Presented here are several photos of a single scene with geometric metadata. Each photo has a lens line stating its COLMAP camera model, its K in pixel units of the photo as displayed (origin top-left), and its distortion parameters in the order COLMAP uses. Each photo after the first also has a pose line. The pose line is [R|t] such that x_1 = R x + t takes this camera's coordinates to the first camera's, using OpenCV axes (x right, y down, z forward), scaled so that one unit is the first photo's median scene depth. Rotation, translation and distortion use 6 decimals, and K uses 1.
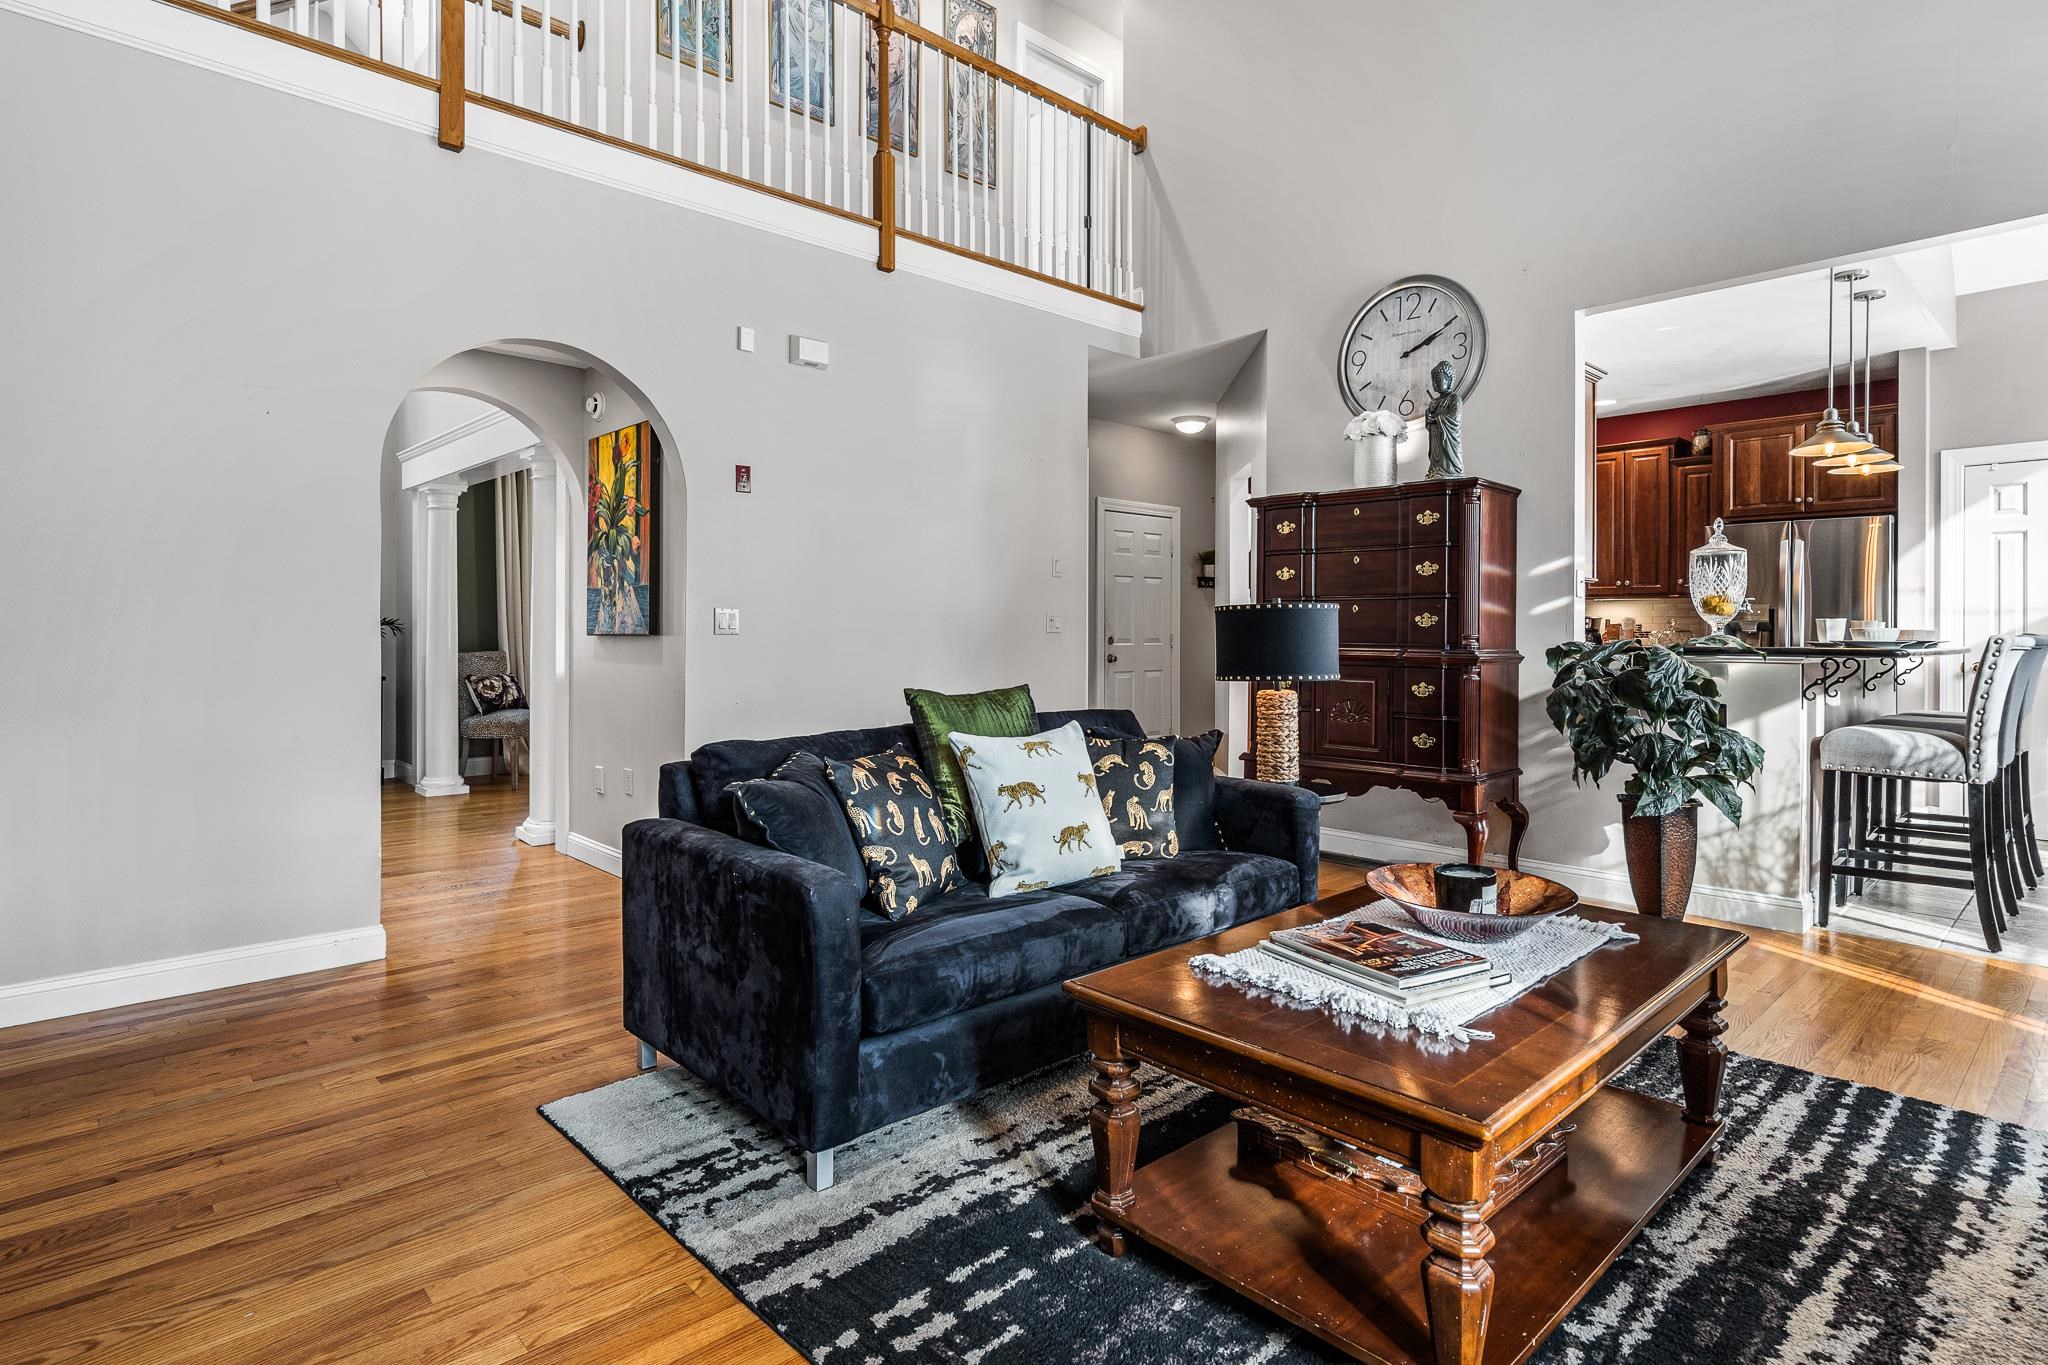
lens RADIAL K [[1050.4, 0, 1009.5], [0, 1050.4, 629.1], [0, 0, 1]] dist [0.002139, 0.000459]
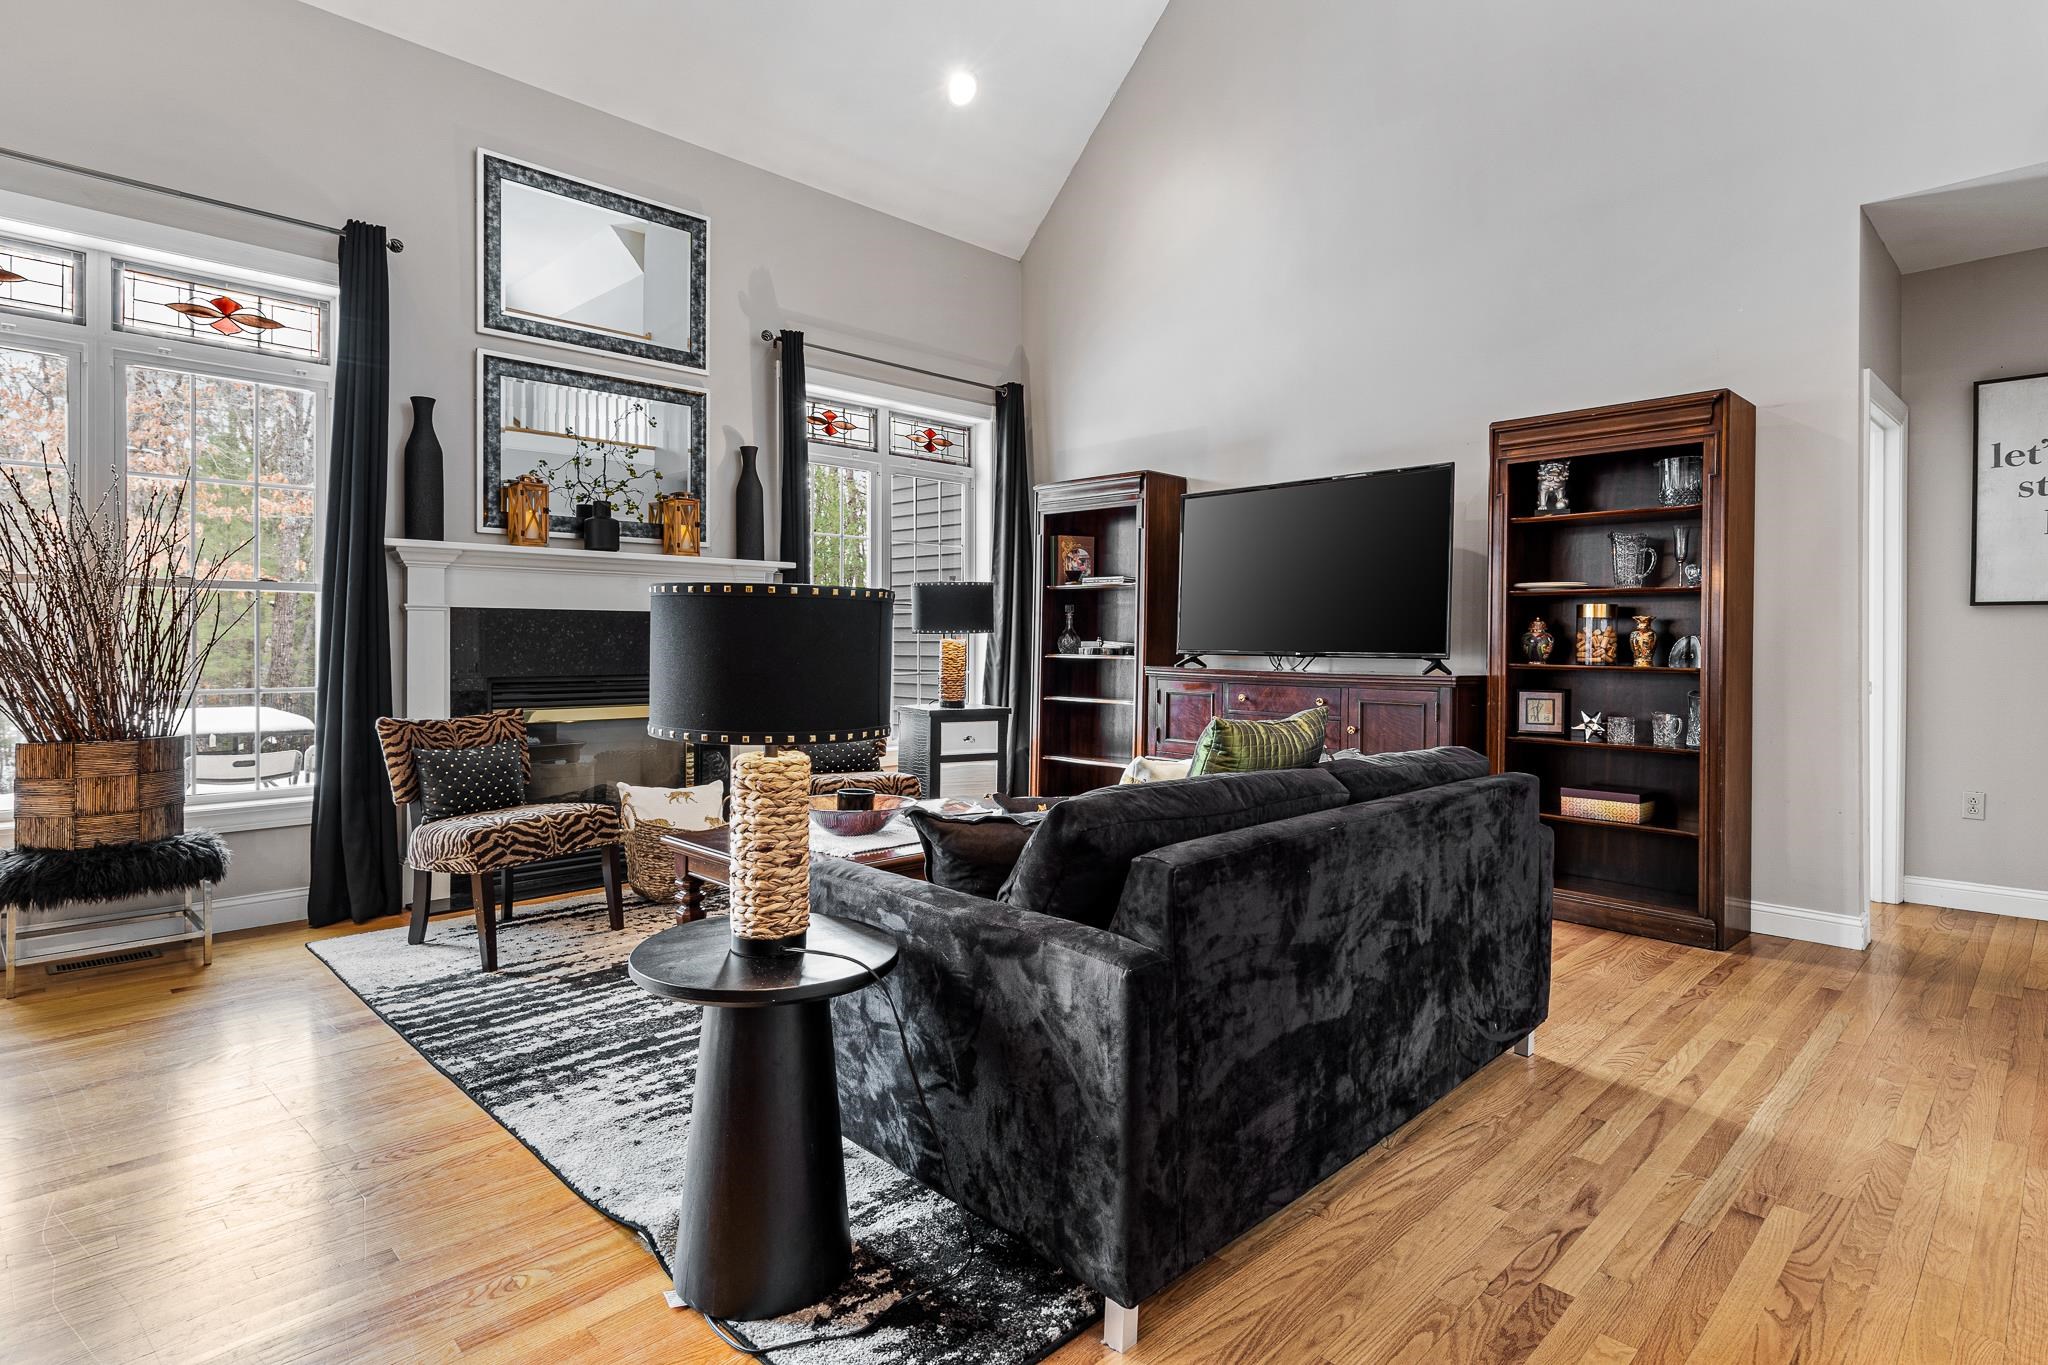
lens RADIAL K [[1040.5, 0, 1015.7], [0, 1040.5, 630.8], [0, 0, 1]] dist [0.000265, 0.000177]
pose [[-0.999434, -0.012750, -0.031127, 0.247970], [-0.012793, 0.999917, 0.001183, -0.012182], [0.031109, 0.001581, -0.999515, 2.498254]]
